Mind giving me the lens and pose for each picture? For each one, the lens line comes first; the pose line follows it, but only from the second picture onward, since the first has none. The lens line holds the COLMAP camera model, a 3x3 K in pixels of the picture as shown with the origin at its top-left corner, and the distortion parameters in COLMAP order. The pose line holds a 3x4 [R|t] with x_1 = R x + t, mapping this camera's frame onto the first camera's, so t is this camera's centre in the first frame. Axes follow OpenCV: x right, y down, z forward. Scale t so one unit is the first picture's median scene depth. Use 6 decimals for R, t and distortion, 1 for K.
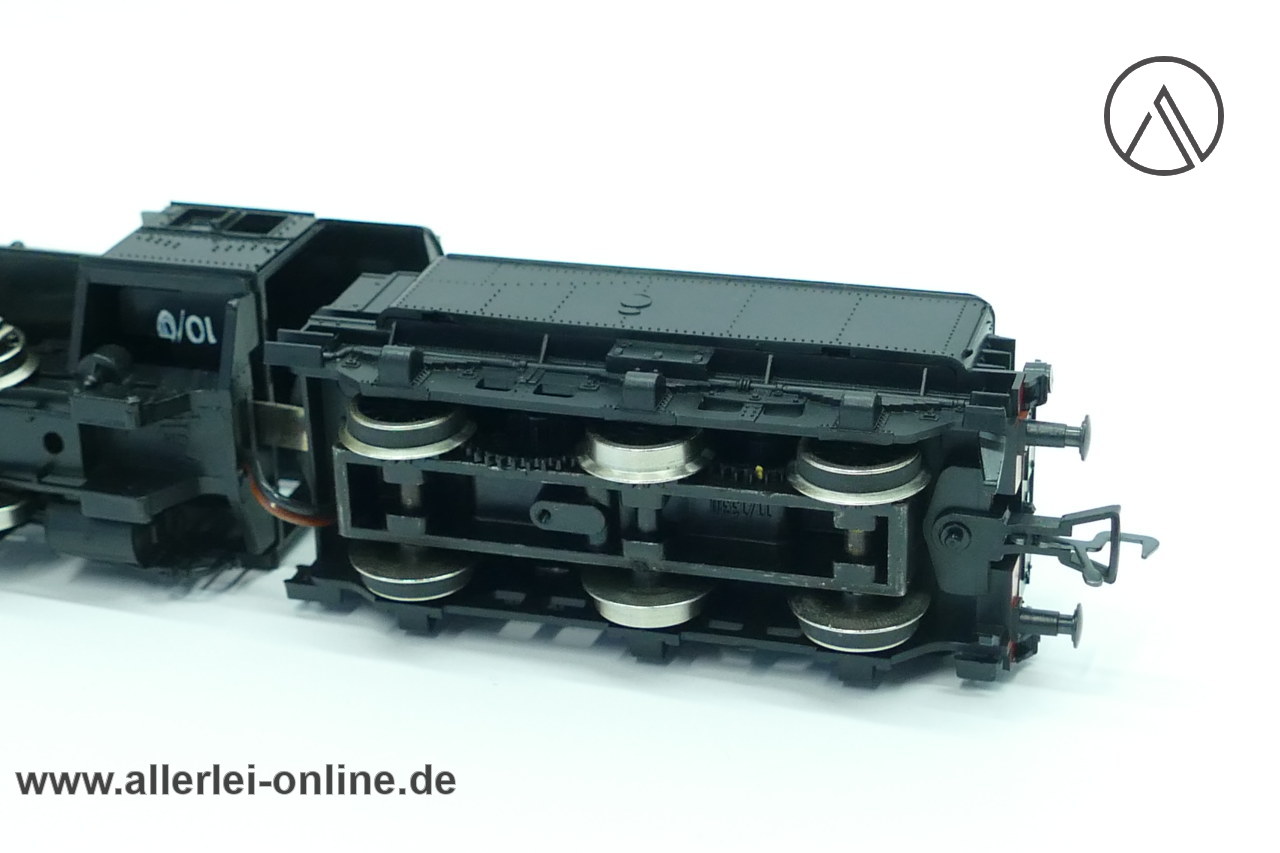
lens RADIAL K [[2743.0, 0, 640.0], [0, 2743.0, 426.5], [0, 0, 1]] dist [-0.059345, 0.236657]
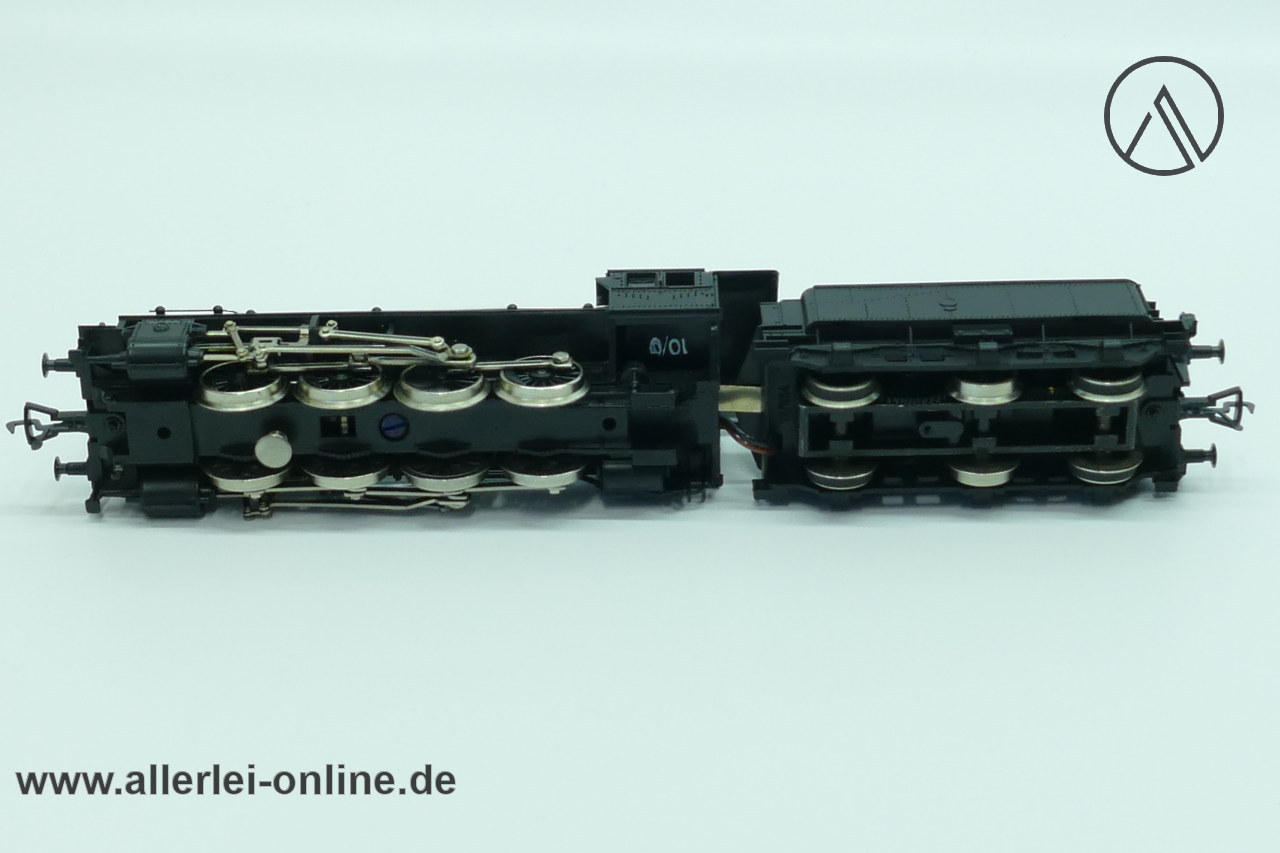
lens RADIAL K [[2743.0, 0, 640.0], [0, 2743.0, 426.5], [0, 0, 1]] dist [-0.059345, 0.236657]
pose [[0.960492, -0.115690, 0.253123, -0.657079], [0.111627, 0.993285, 0.030409, -0.043572], [-0.254941, -0.000952, 0.966956, -0.650208]]
